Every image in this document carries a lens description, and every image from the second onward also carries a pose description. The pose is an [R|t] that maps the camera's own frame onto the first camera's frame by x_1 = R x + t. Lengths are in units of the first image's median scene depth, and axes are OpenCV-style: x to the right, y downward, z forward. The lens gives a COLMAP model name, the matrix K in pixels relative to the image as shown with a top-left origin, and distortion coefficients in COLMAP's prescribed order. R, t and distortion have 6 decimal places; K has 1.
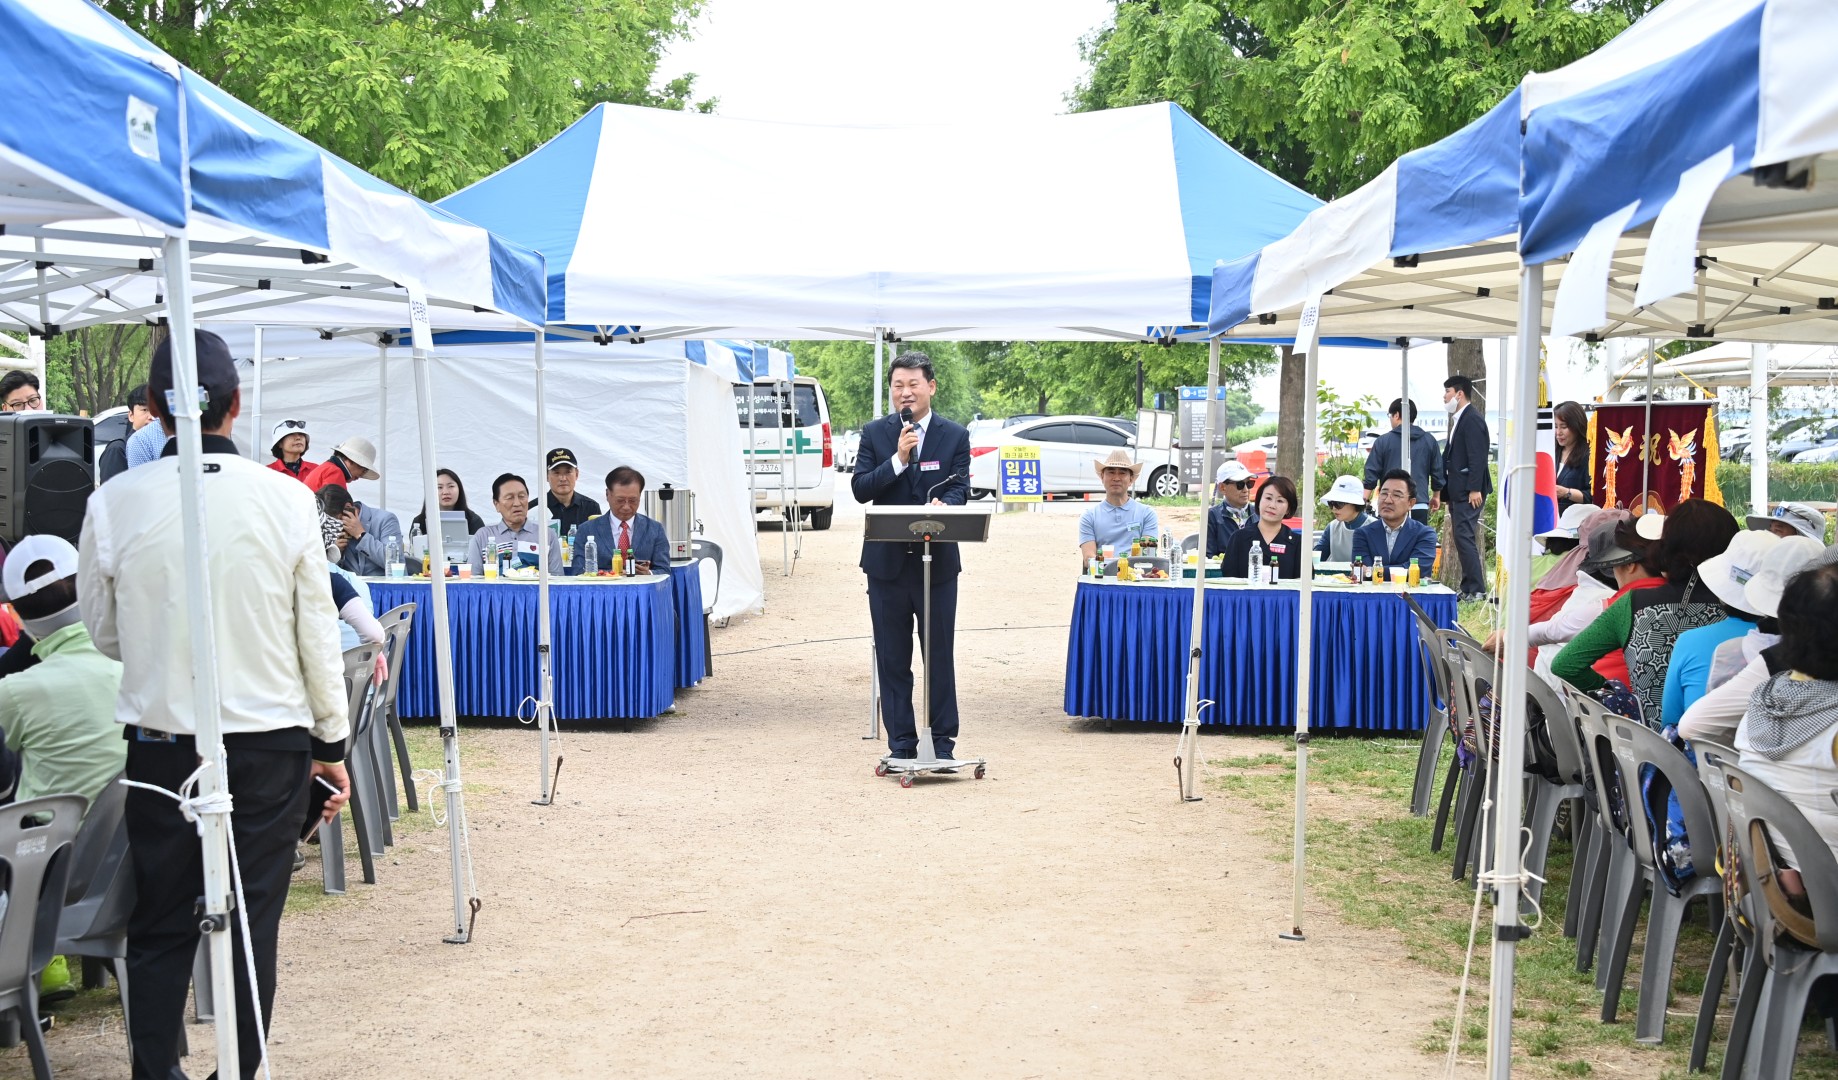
lens RADIAL K [[2010.9, 0, 861.4], [0, 2010.9, 576.2], [0, 0, 1]] dist [0.015445, 0.009049]
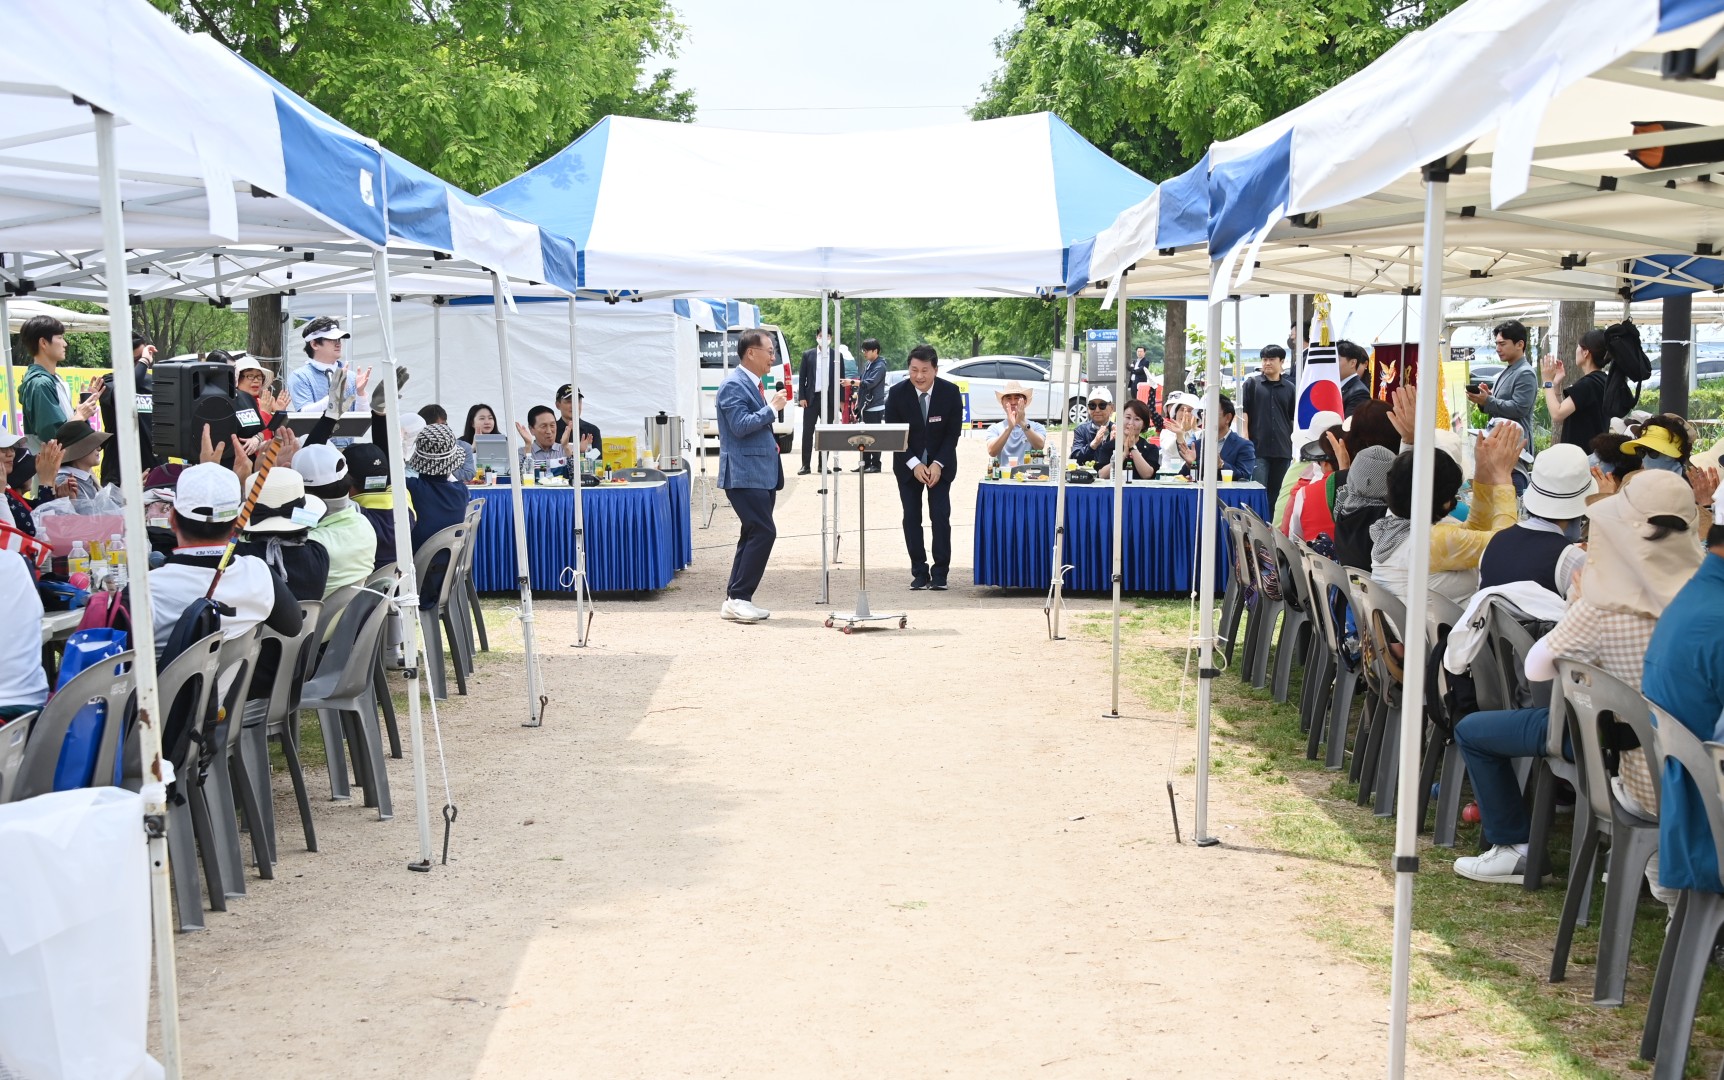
lens RADIAL K [[1969.5, 0, 864.8], [0, 1969.5, 555.3], [0, 0, 1]] dist [0.003476, 0.014397]
pose [[0.999750, -0.011150, 0.019371, 0.007923], [0.010742, 0.999721, 0.021022, 0.022586], [-0.019600, -0.020809, 0.999591, -0.285778]]
